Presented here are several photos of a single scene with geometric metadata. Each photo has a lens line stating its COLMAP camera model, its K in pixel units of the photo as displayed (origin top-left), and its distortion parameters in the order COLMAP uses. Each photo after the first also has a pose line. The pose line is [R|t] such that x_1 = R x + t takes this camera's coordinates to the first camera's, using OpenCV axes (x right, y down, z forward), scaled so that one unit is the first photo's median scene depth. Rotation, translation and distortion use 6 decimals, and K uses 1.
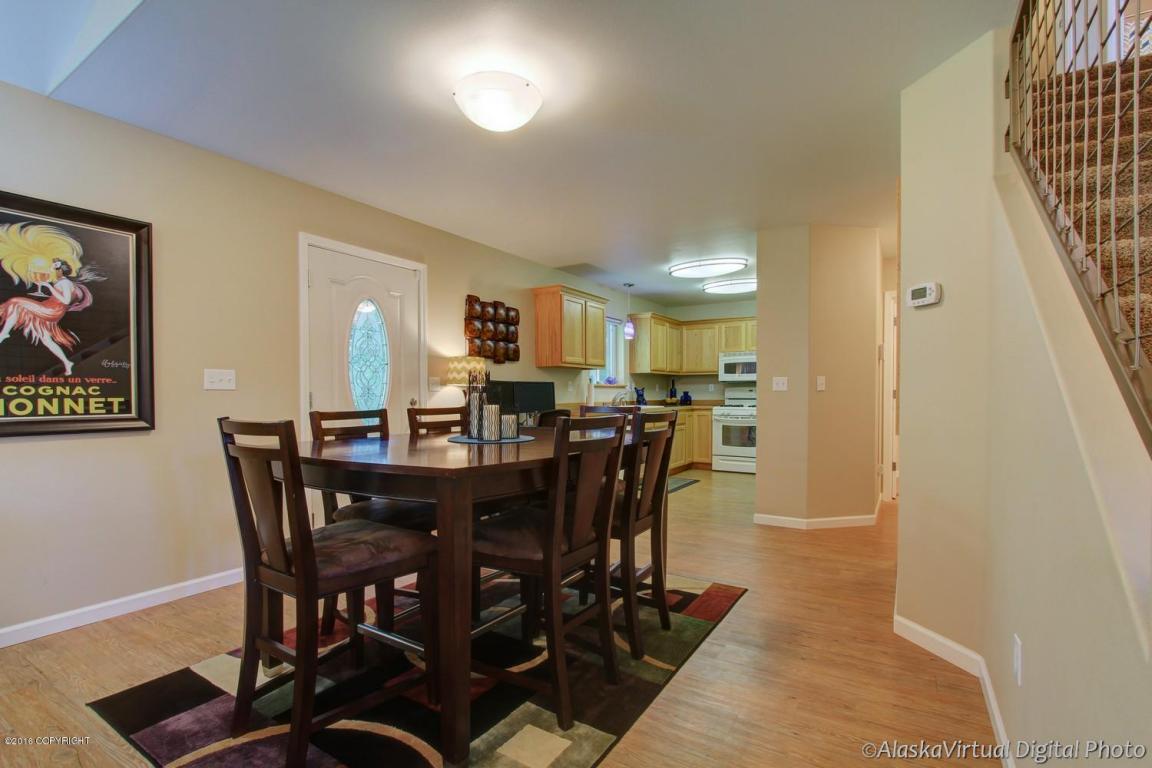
lens RADIAL K [[532.2, 0, 564.2], [0, 532.2, 405.8], [0, 0, 1]] dist [-0.018110, 0.002189]
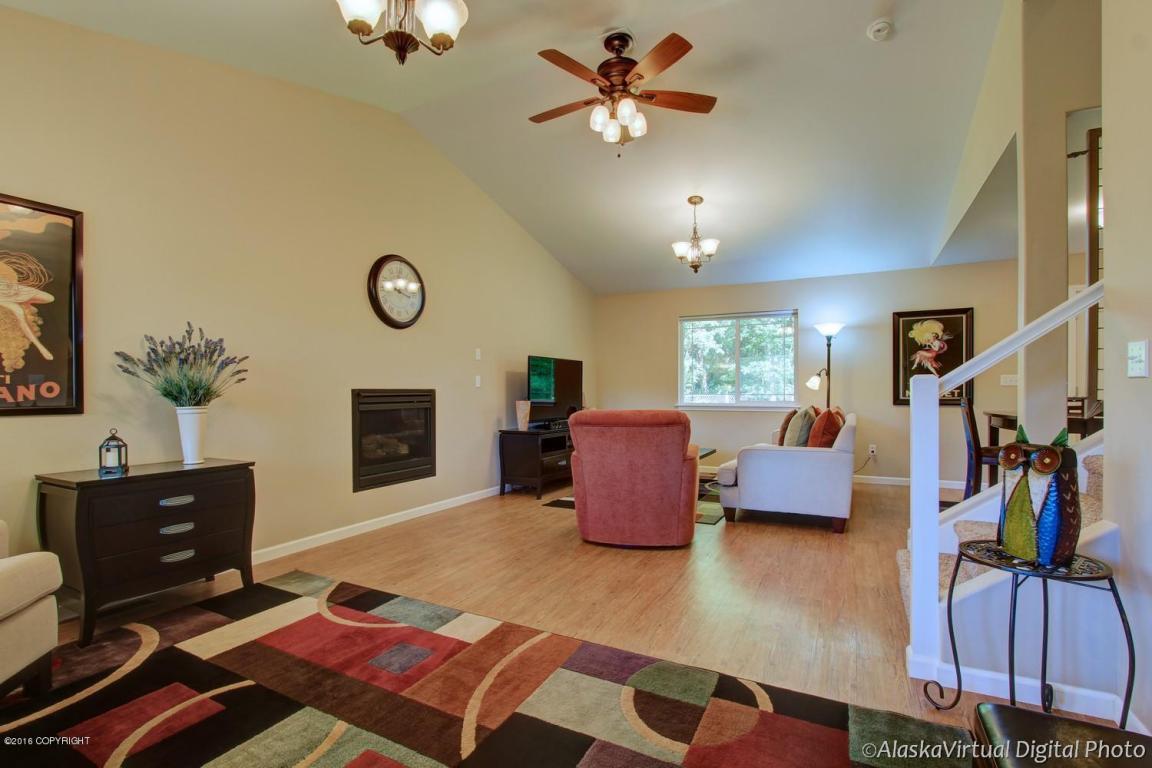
lens RADIAL K [[532.2, 0, 572.1], [0, 532.2, 393.6], [0, 0, 1]] dist [-0.018110, 0.002189]
pose [[0.092705, 0.005714, -0.995677, 0.642390], [-0.017192, 0.999844, 0.004137, 0.010072], [0.995545, 0.016734, 0.092789, -0.435678]]
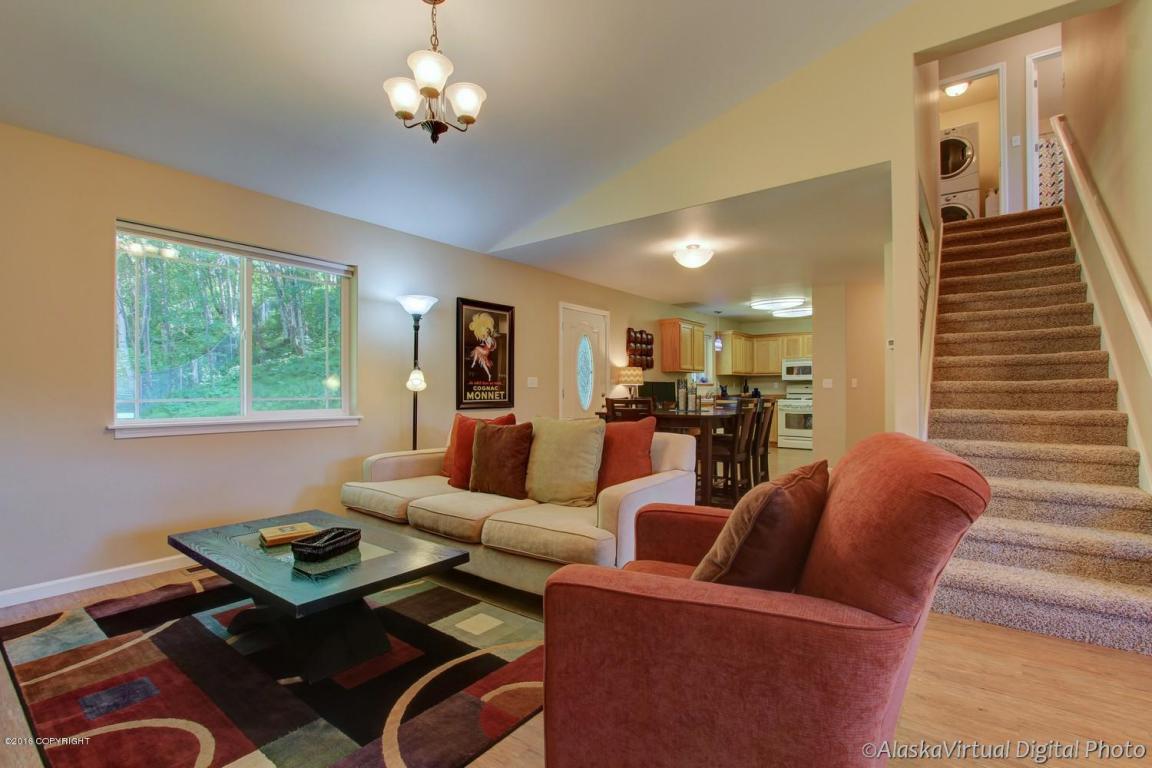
lens RADIAL K [[532.2, 0, 566.0], [0, 532.2, 387.7], [0, 0, 1]] dist [-0.018110, 0.002189]
pose [[0.997088, -0.001441, -0.076242, -0.232073], [-0.000638, 0.999629, -0.027233, 0.014330], [0.076253, 0.027202, 0.996717, -0.576072]]
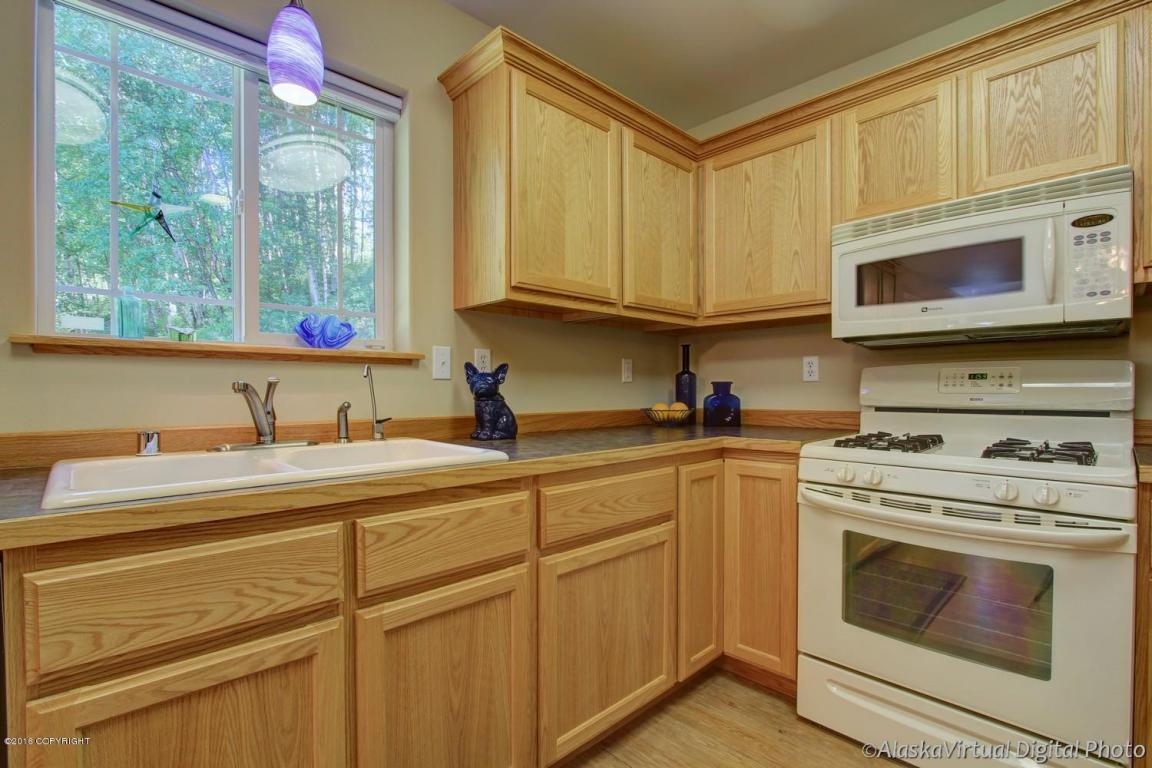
lens RADIAL K [[532.2, 0, 579.8], [0, 532.2, 393.6], [0, 0, 1]] dist [-0.018110, 0.002189]
pose [[0.976890, 0.003720, -0.213708, 0.350732], [-0.007074, 0.999863, -0.014935, -0.024664], [0.213623, 0.016102, 0.976783, 1.124816]]
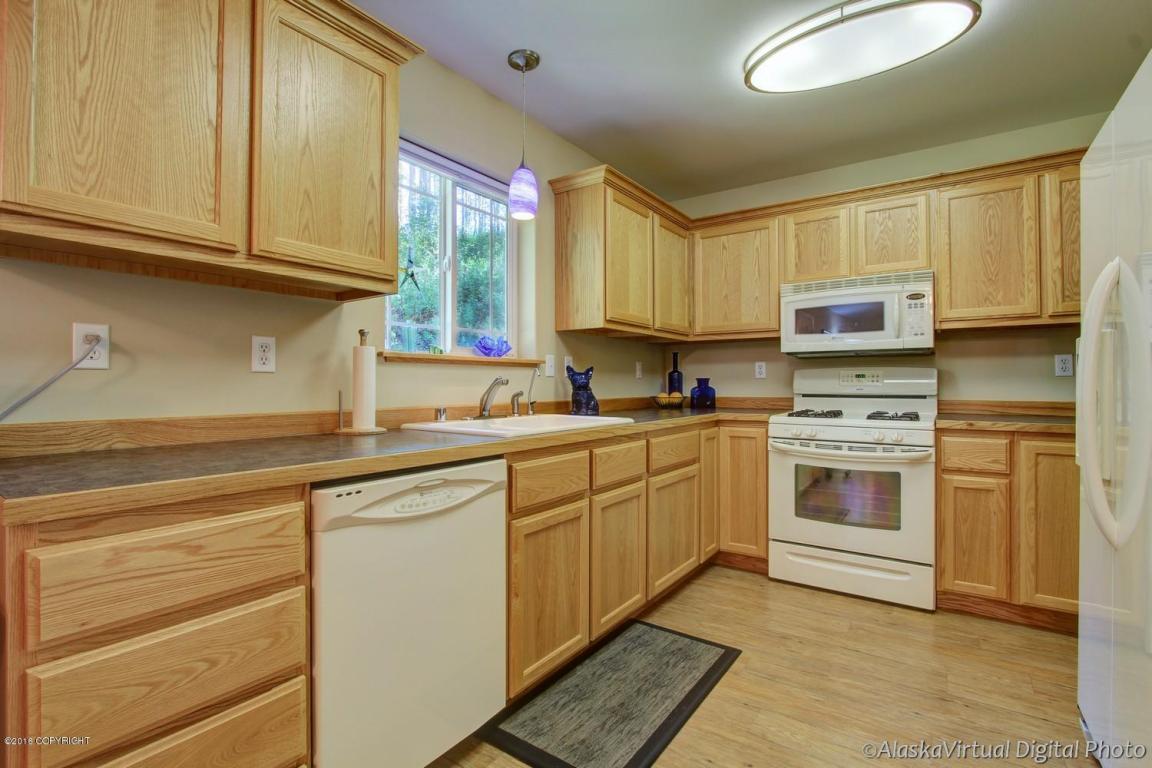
lens RADIAL K [[532.2, 0, 576.8], [0, 532.2, 374.1], [0, 0, 1]] dist [-0.018110, 0.002189]
pose [[0.999555, 0.002689, -0.029721, 0.221922], [-0.003880, 0.999189, -0.040086, -0.019592], [0.029589, 0.040184, 0.998754, 0.898076]]
